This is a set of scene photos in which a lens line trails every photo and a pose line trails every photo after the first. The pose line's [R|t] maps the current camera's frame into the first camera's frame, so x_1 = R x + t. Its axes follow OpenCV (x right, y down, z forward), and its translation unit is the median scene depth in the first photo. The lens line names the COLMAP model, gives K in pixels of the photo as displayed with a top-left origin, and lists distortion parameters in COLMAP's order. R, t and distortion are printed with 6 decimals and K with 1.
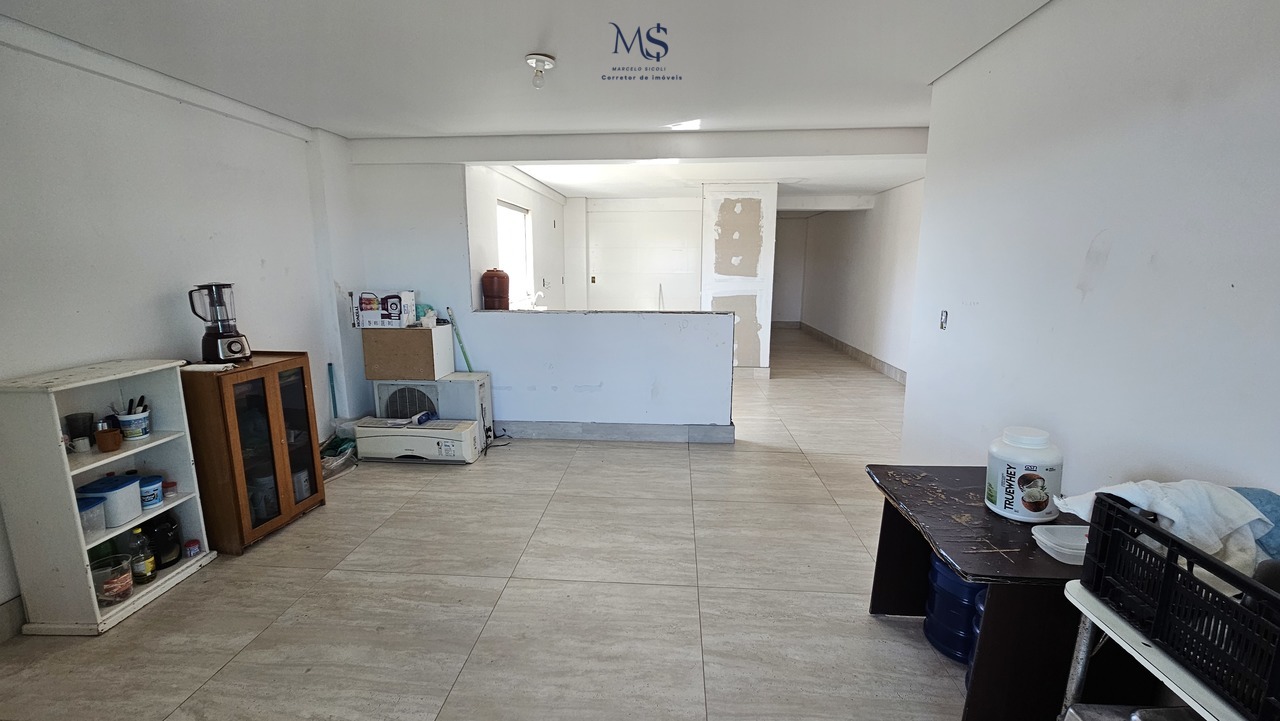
lens RADIAL K [[526.5, 0, 635.6], [0, 526.5, 358.6], [0, 0, 1]] dist [0.001078, -0.000009]
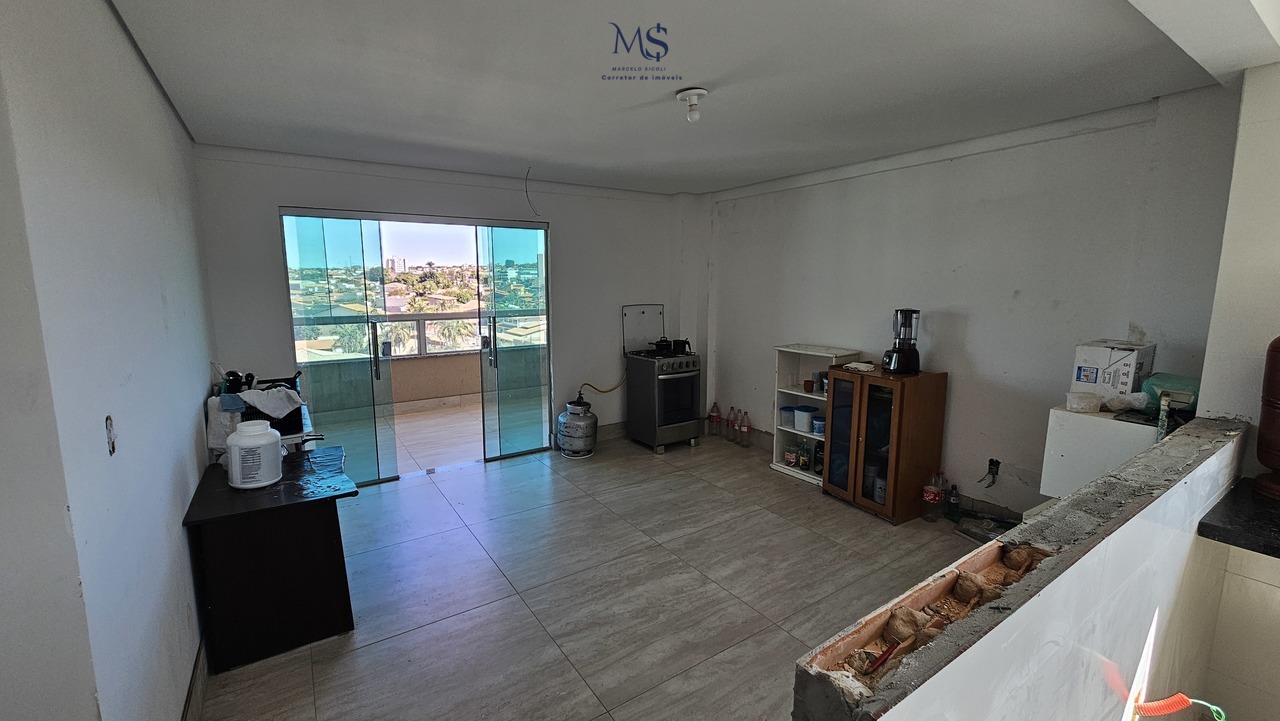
lens RADIAL K [[526.5, 0, 635.9], [0, 526.5, 357.4], [0, 0, 1]] dist [0.001078, -0.000009]
pose [[-0.786553, 0.098387, -0.609635, 0.465672], [-0.103535, 0.952241, 0.287259, -0.321589], [0.608782, 0.289063, -0.738801, 1.552694]]
